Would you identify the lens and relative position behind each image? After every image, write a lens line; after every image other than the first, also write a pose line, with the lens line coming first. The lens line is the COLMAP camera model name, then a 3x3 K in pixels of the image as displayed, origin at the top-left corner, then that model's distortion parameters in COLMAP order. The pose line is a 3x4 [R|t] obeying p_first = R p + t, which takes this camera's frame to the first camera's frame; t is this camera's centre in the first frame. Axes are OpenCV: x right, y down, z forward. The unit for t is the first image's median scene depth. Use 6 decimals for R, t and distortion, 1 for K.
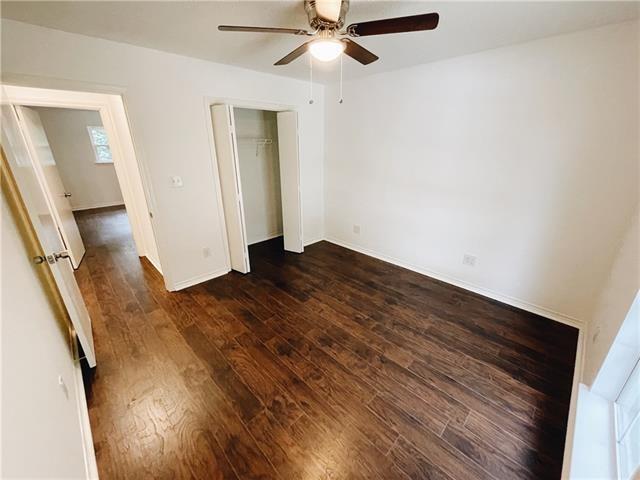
lens RADIAL K [[260.7, 0, 324.6], [0, 260.7, 243.0], [0, 0, 1]] dist [-0.001564, -0.000793]
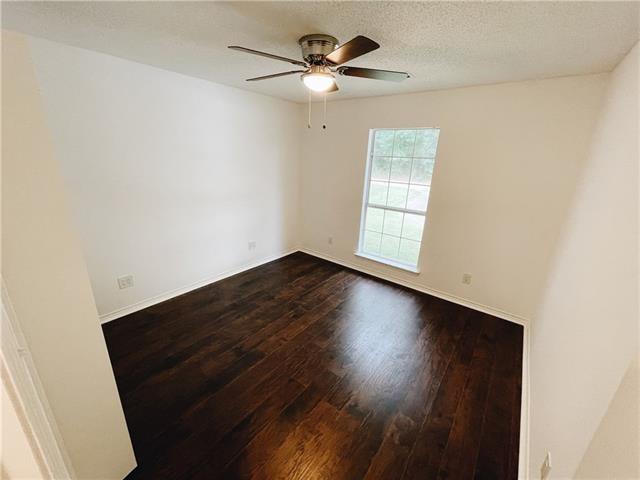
lens RADIAL K [[260.7, 0, 322.2], [0, 260.7, 238.2], [0, 0, 1]] dist [-0.001564, -0.000793]
pose [[-0.126728, -0.308154, 0.942858, -0.738428], [0.319580, 0.887155, 0.332903, -0.297583], [-0.939047, 0.343507, -0.013948, 0.712643]]
